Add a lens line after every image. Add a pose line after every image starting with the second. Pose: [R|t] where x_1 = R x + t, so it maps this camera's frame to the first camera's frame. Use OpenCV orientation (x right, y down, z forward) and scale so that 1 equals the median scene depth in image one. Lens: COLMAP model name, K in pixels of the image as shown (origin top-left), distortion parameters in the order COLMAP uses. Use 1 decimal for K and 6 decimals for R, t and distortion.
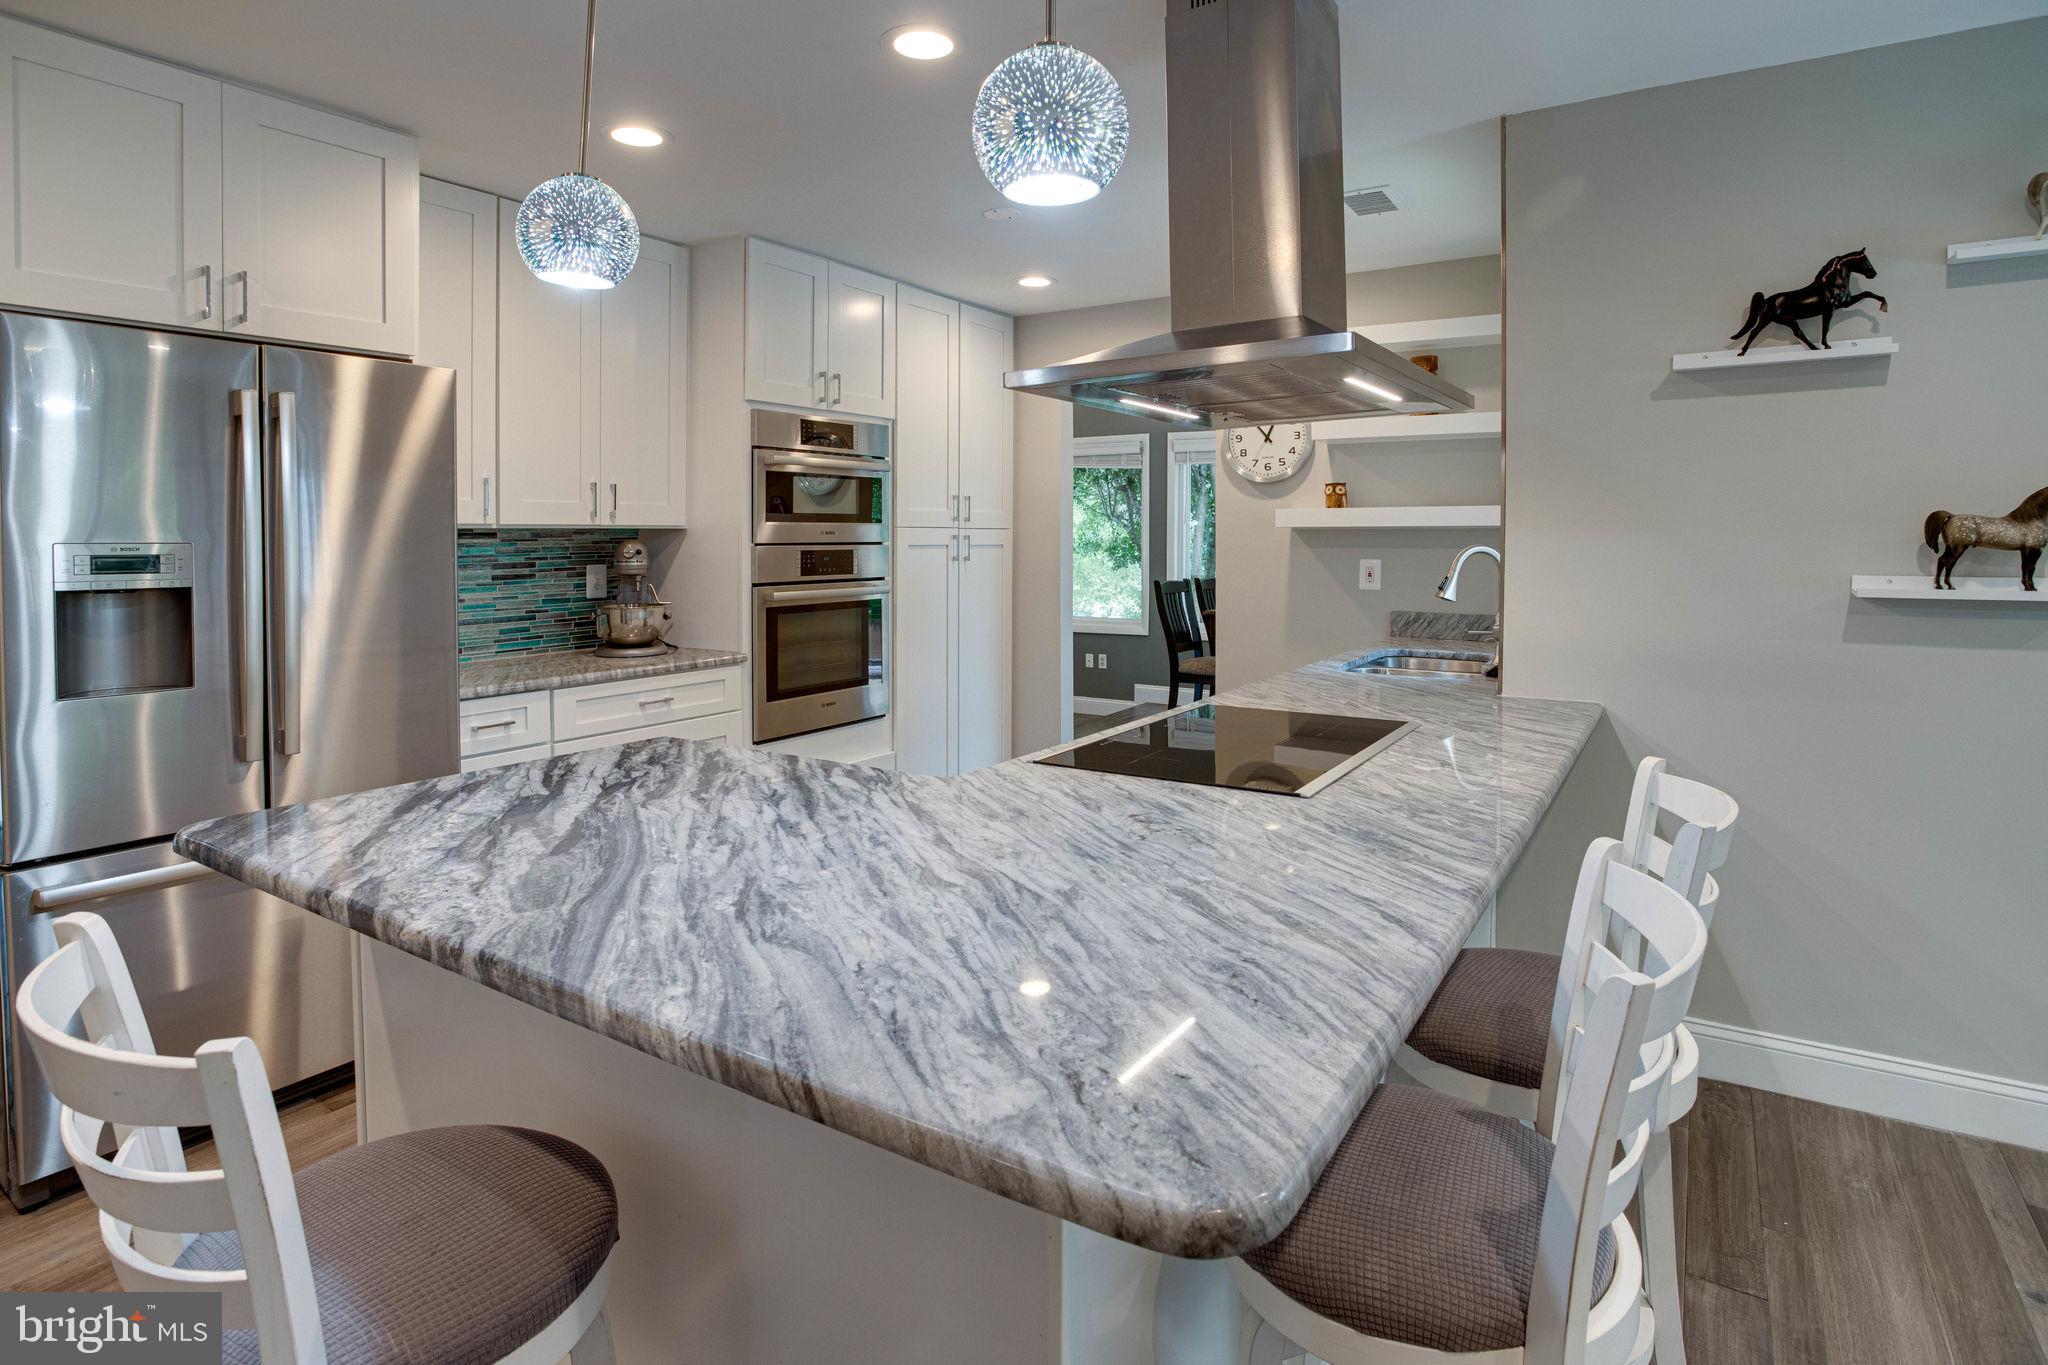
lens RADIAL K [[1107.9, 0, 1013.0], [0, 1107.9, 569.6], [0, 0, 1]] dist [-0.022572, -0.001085]
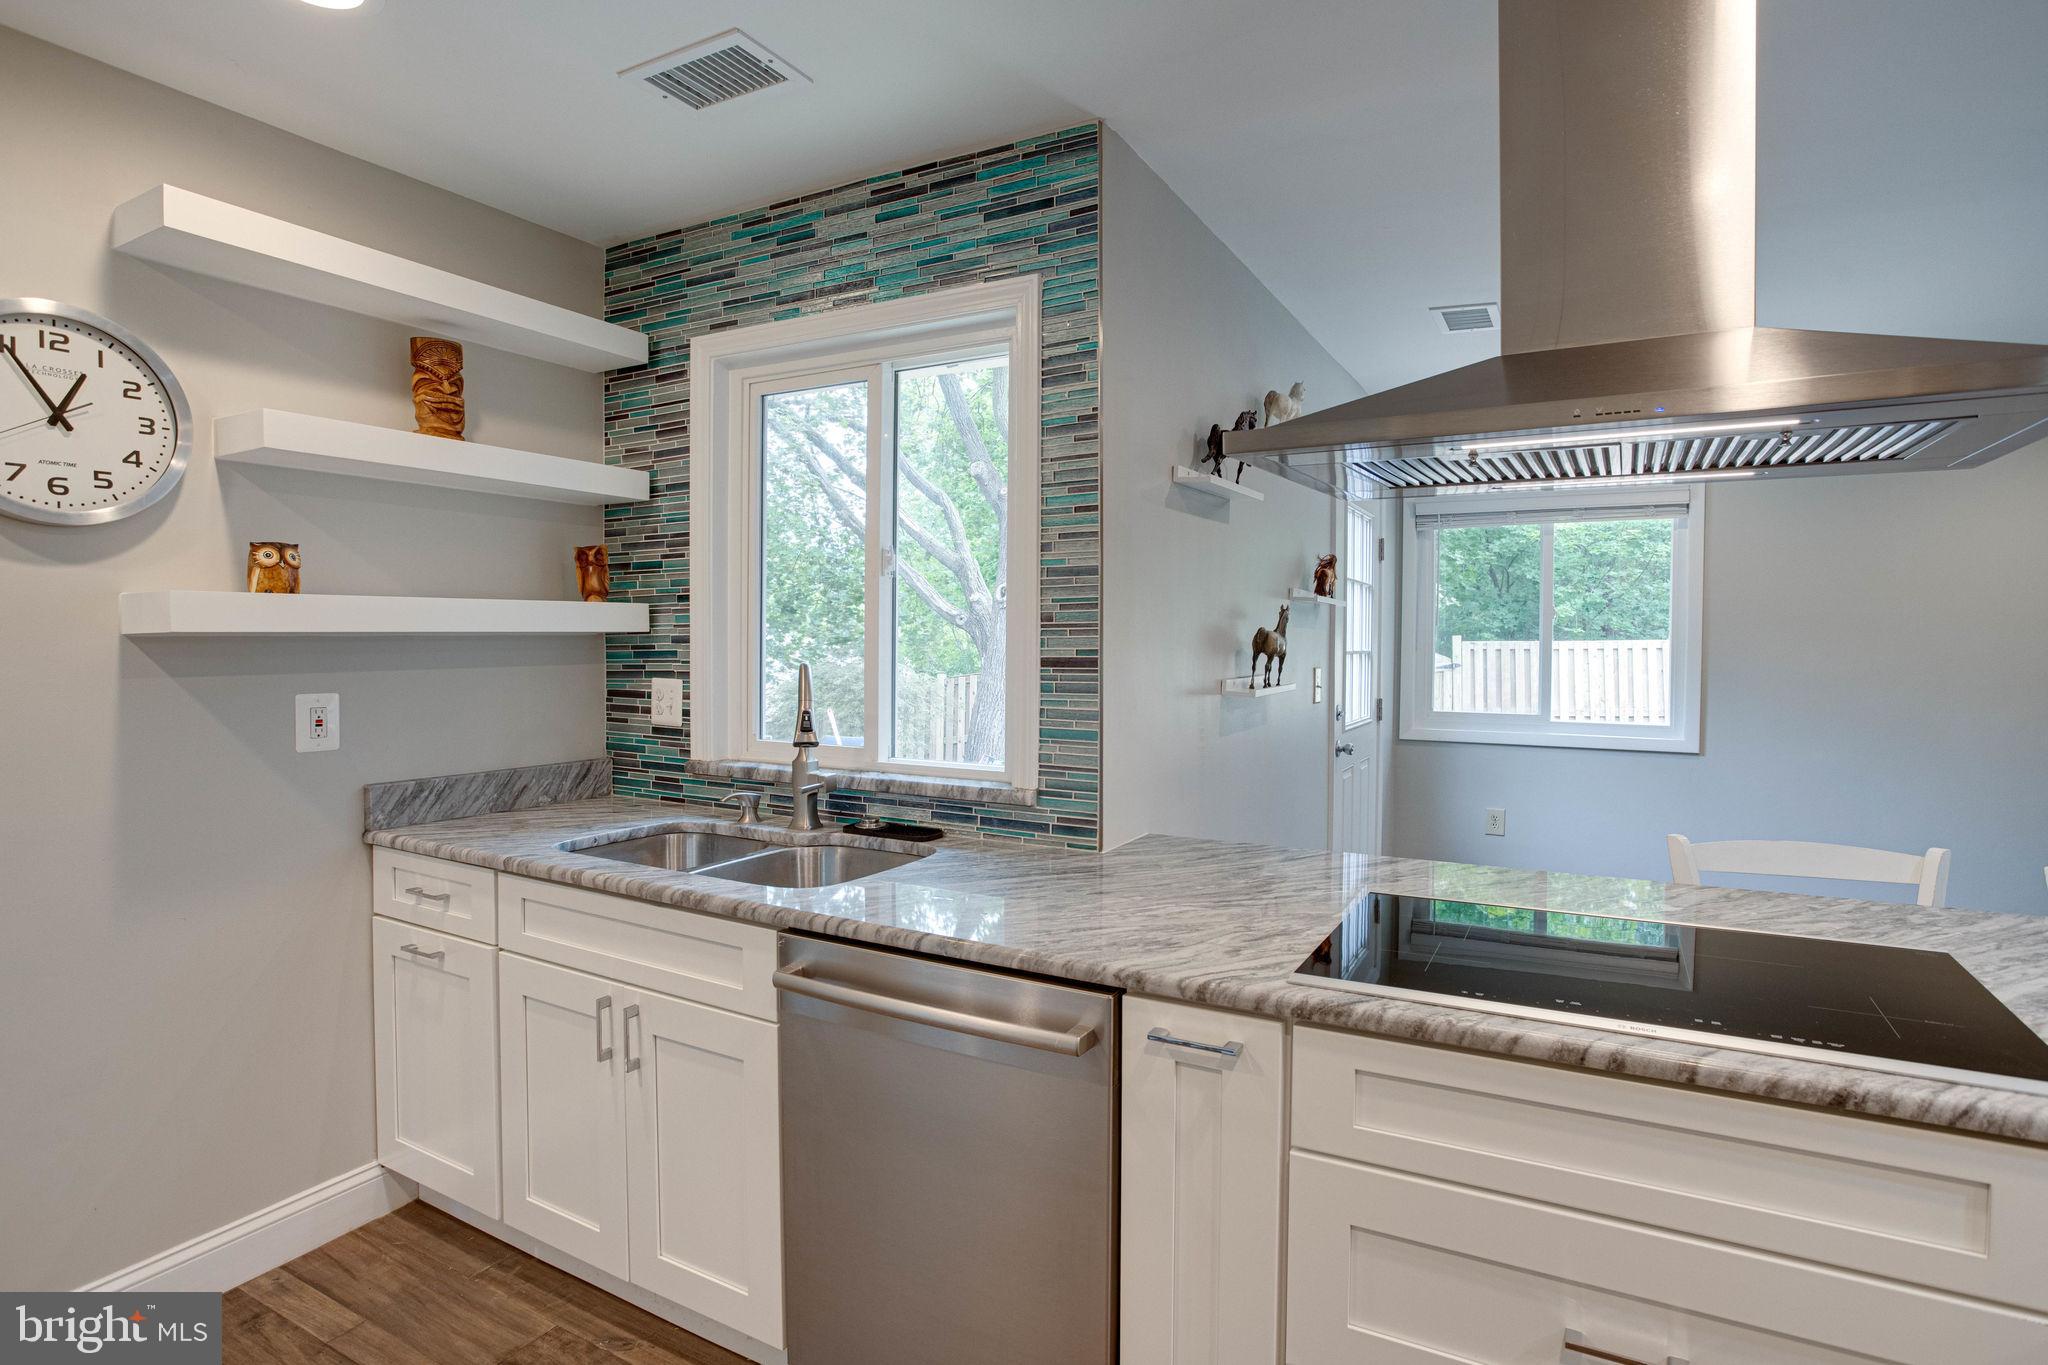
lens RADIAL K [[1035.1, 0, 1081.4], [0, 1035.1, 661.6], [0, 0, 1]] dist [-0.056031, 0.019440]
pose [[-0.108122, -0.024945, 0.993825, -0.301023], [0.028405, 0.999199, 0.028170, -0.043554], [-0.993732, 0.031275, -0.107326, 1.101446]]
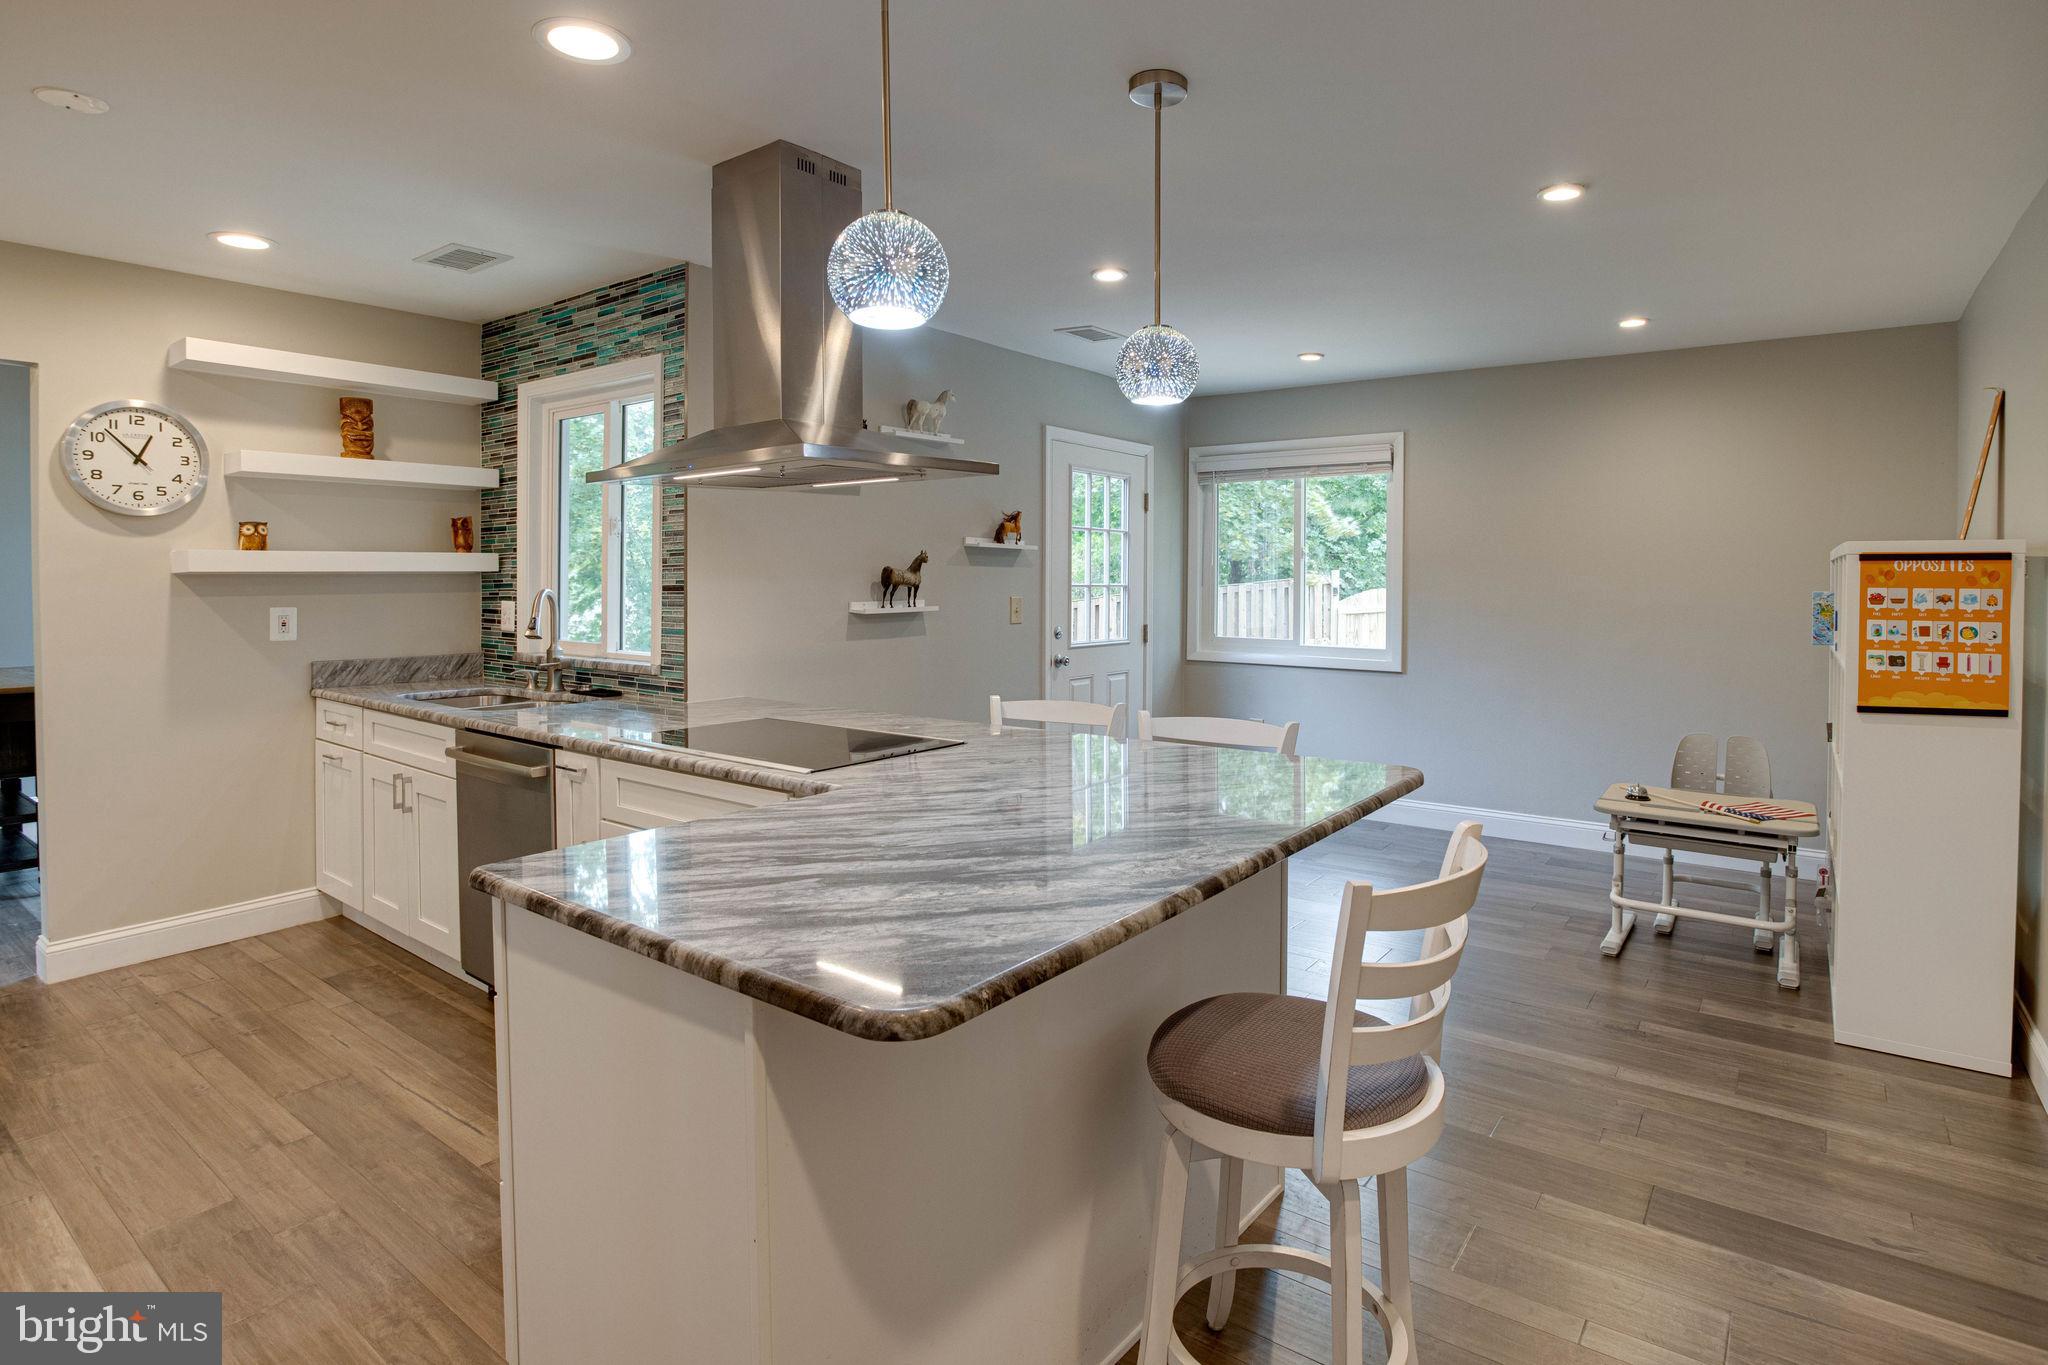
lens RADIAL K [[1038.2, 0, 1051.4], [0, 1038.2, 583.3], [0, 0, 1]] dist [-0.053029, 0.018523]
pose [[0.037186, -0.007133, 0.999283, -0.764695], [0.032627, 0.999450, 0.005920, -0.021162], [-0.998776, 0.032383, 0.037398, 0.543696]]
